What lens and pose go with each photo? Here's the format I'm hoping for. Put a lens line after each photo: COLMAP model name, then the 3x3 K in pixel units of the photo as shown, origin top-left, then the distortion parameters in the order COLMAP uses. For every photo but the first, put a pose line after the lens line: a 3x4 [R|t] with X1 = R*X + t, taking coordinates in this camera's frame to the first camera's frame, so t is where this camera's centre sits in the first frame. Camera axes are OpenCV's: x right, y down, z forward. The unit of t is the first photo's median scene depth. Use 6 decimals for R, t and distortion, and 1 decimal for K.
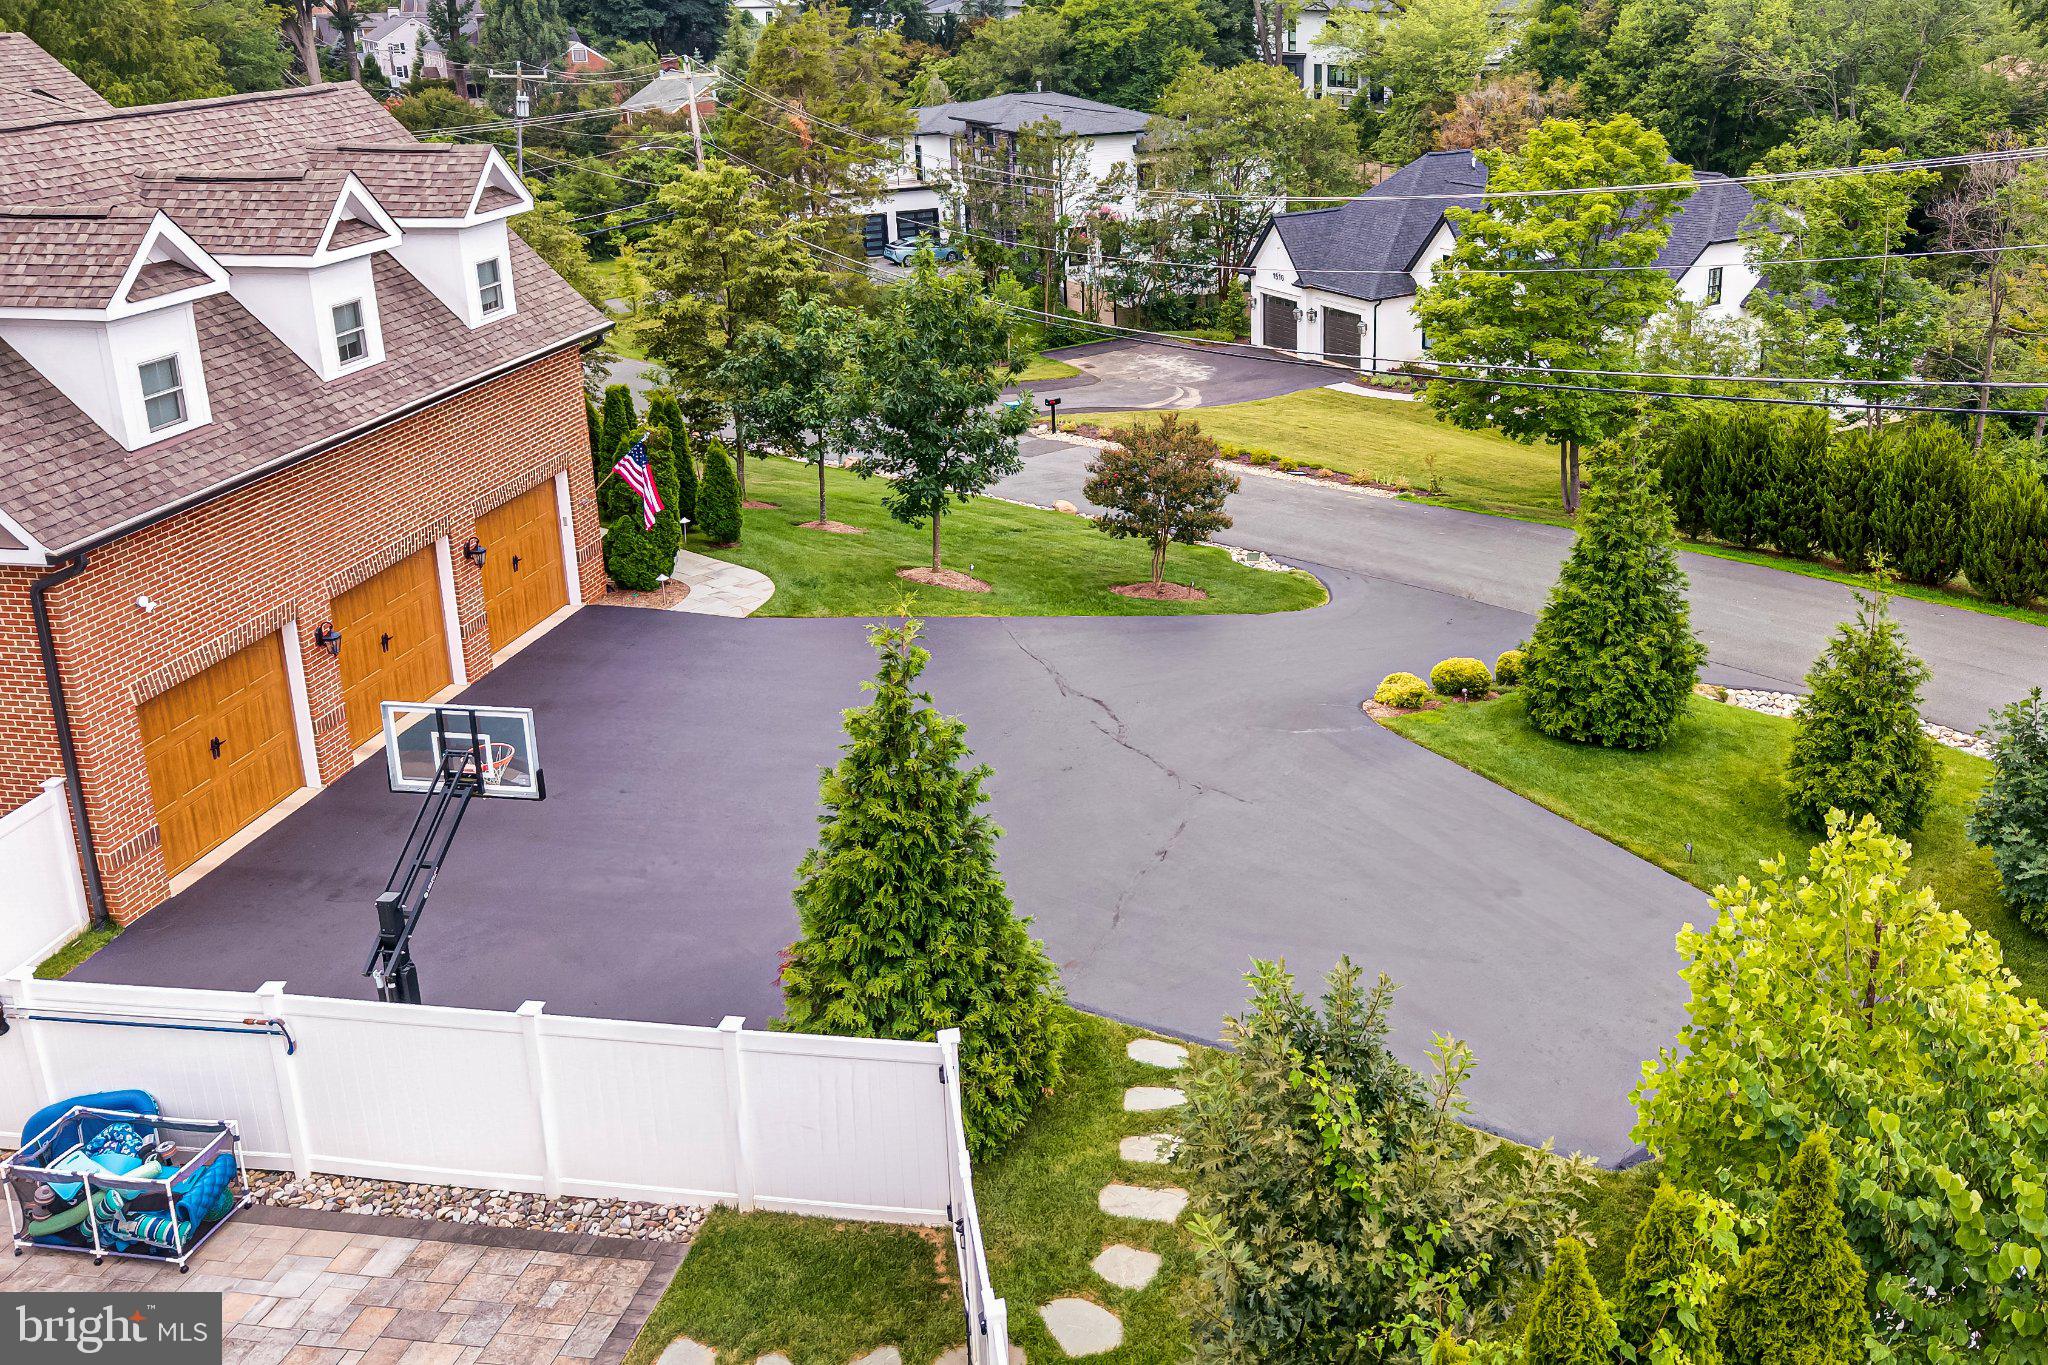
lens RADIAL K [[1733.5, 0, 1203.4], [0, 1733.5, 424.3], [0, 0, 1]] dist [0.009541, 0.001453]
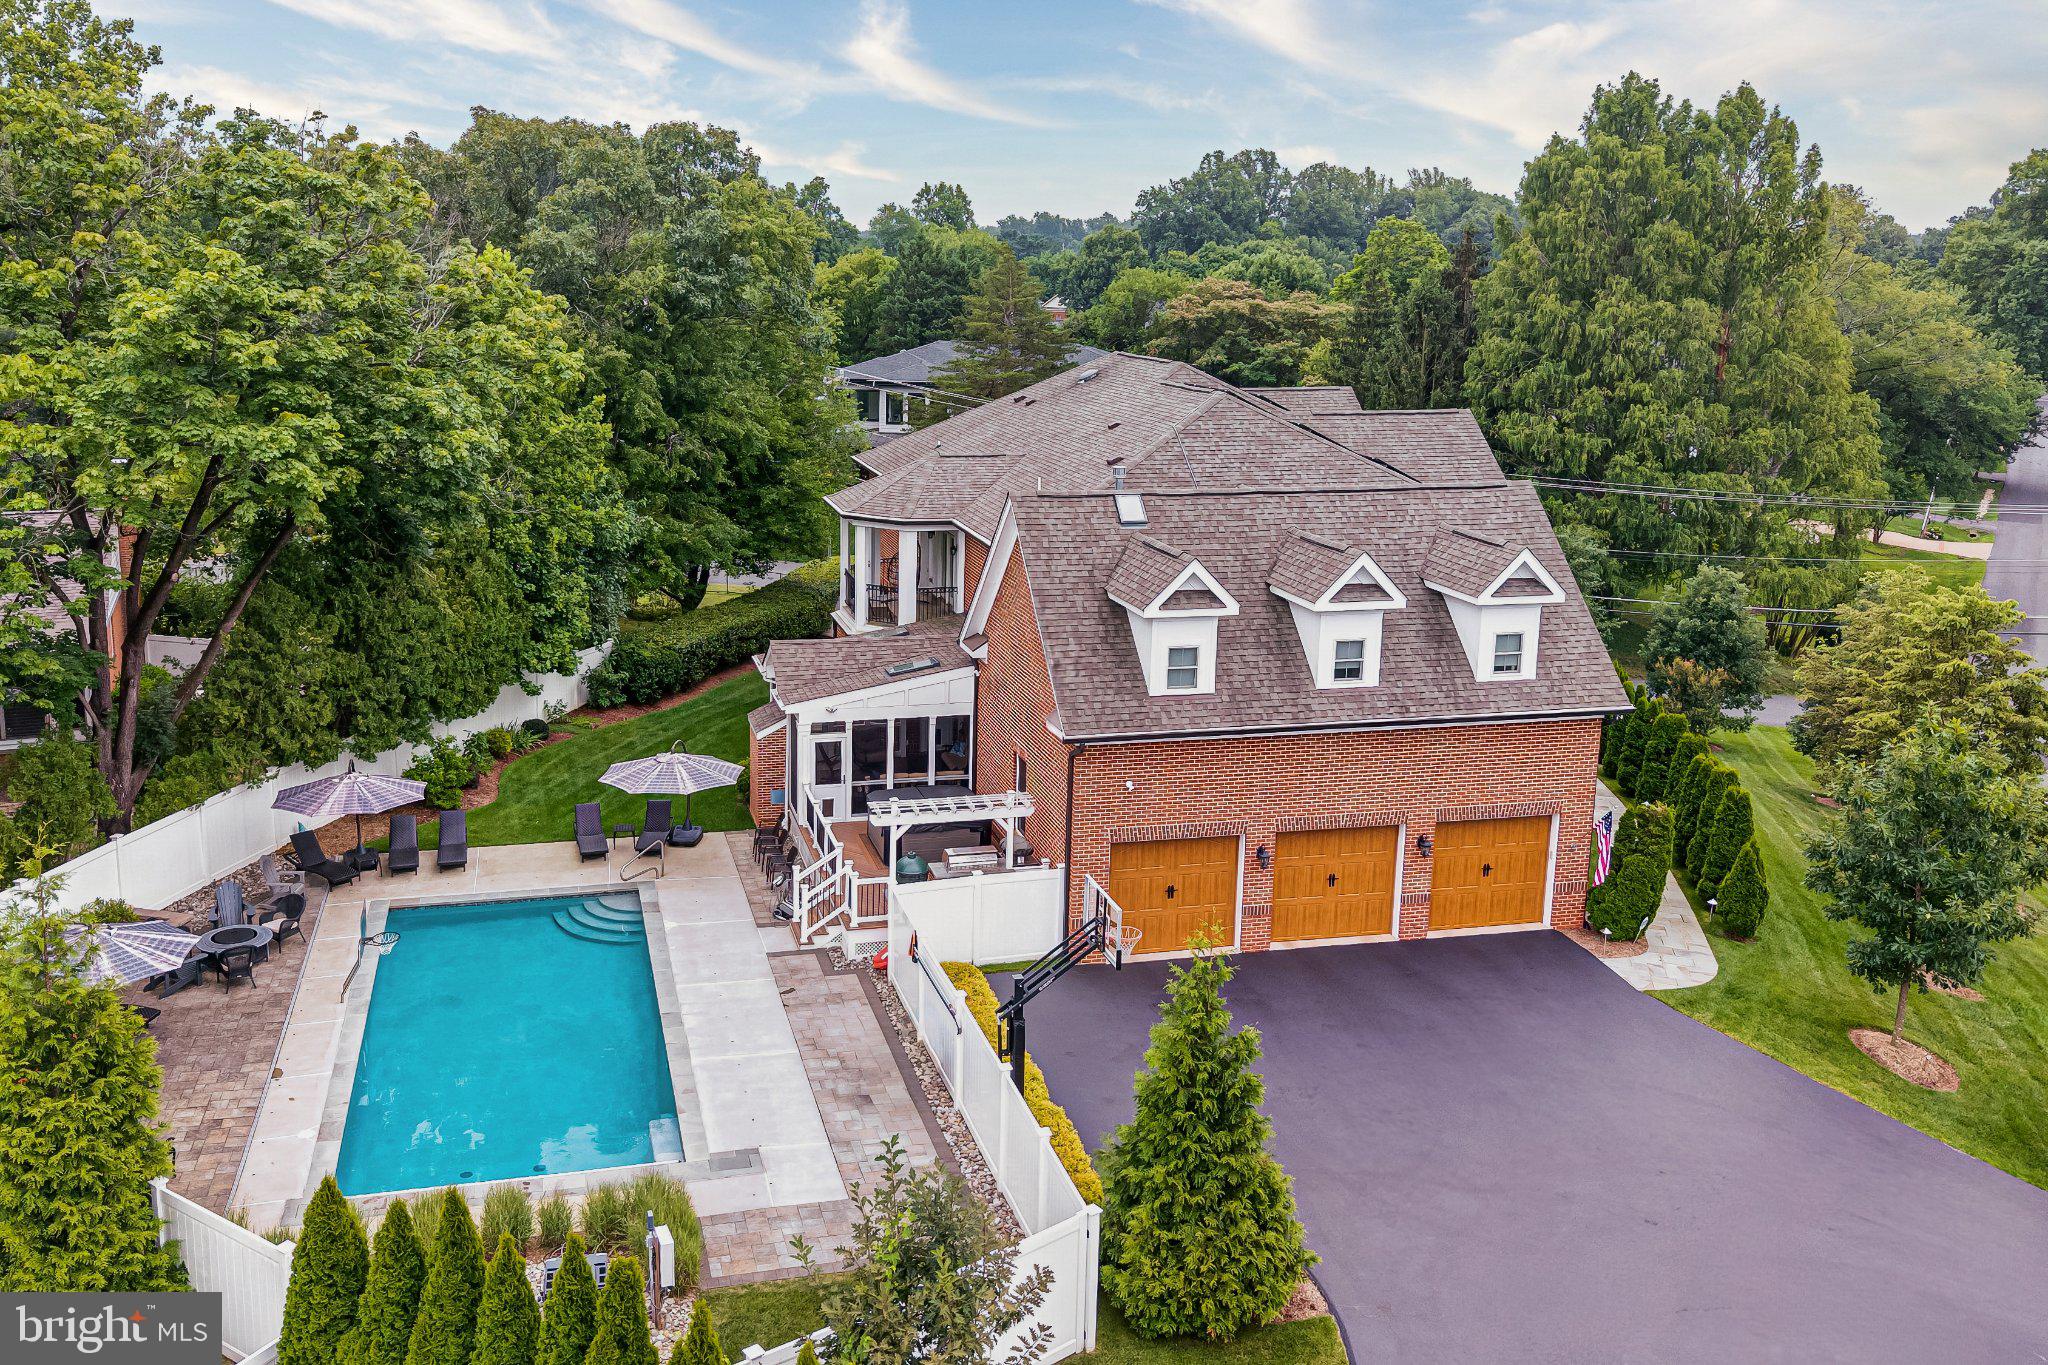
lens RADIAL K [[1669.2, 0, 968.2], [0, 1669.2, 594.0], [0, 0, 1]] dist [0.024711, -0.005965]
pose [[0.396536, 0.204984, -0.894841, 0.751832], [-0.264377, 0.958955, 0.102516, -0.204036], [0.879127, 0.195924, 0.434453, 0.137880]]
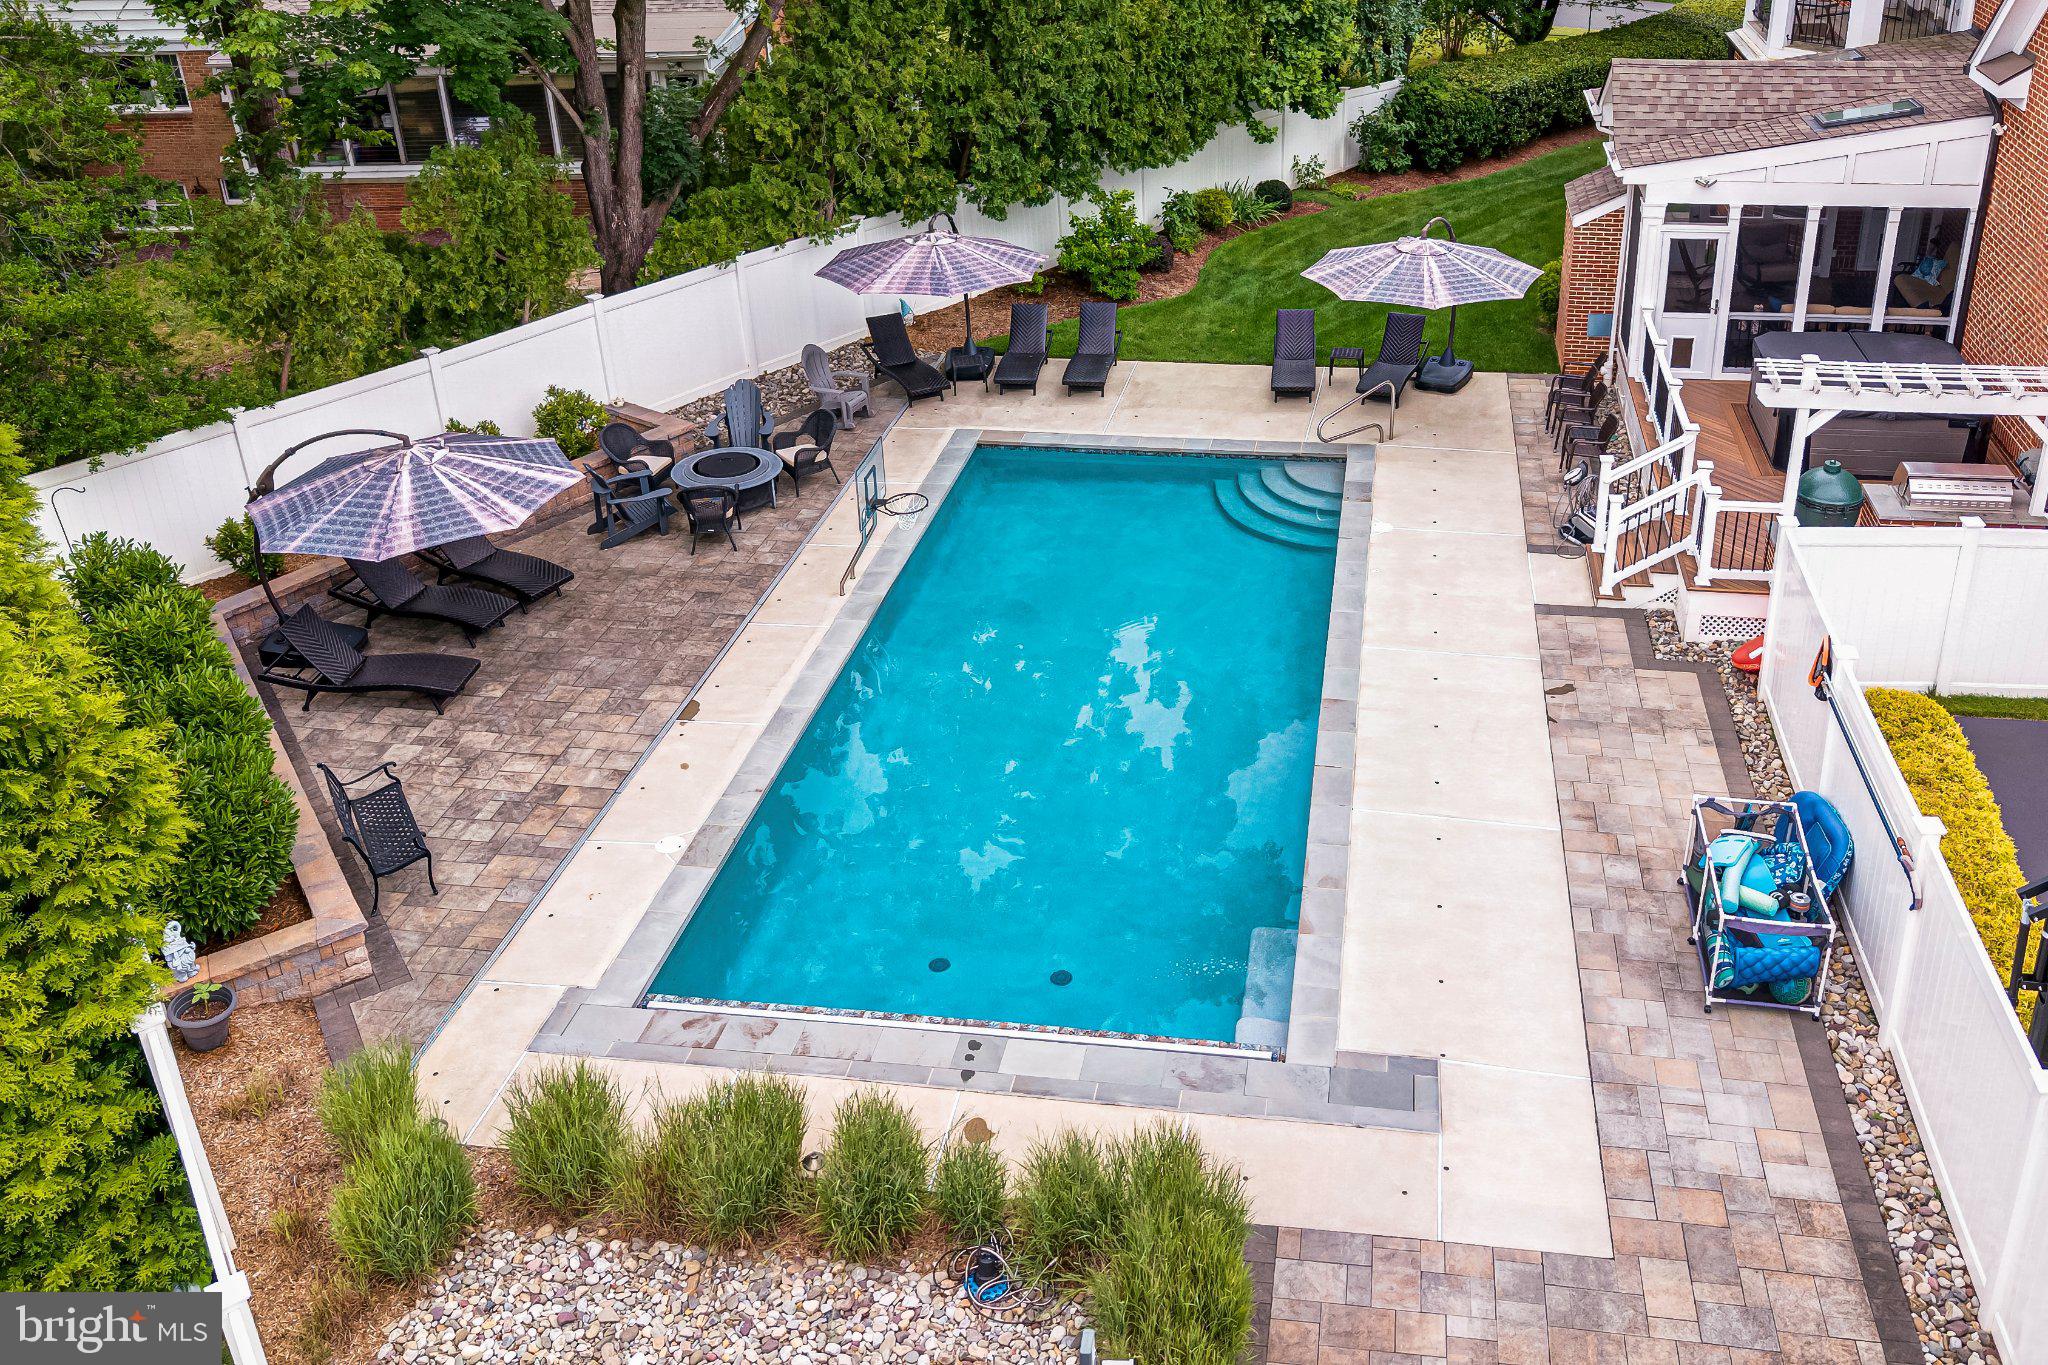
lens RADIAL K [[1726.6, 0, 1191.5], [0, 1726.6, 492.6], [0, 0, 1]] dist [0.026081, -0.005869]
pose [[0.030066, 0.434160, -0.900334, 0.078265], [-0.246839, 0.876068, 0.414216, -0.042233], [0.968590, 0.209784, 0.133508, 0.432323]]
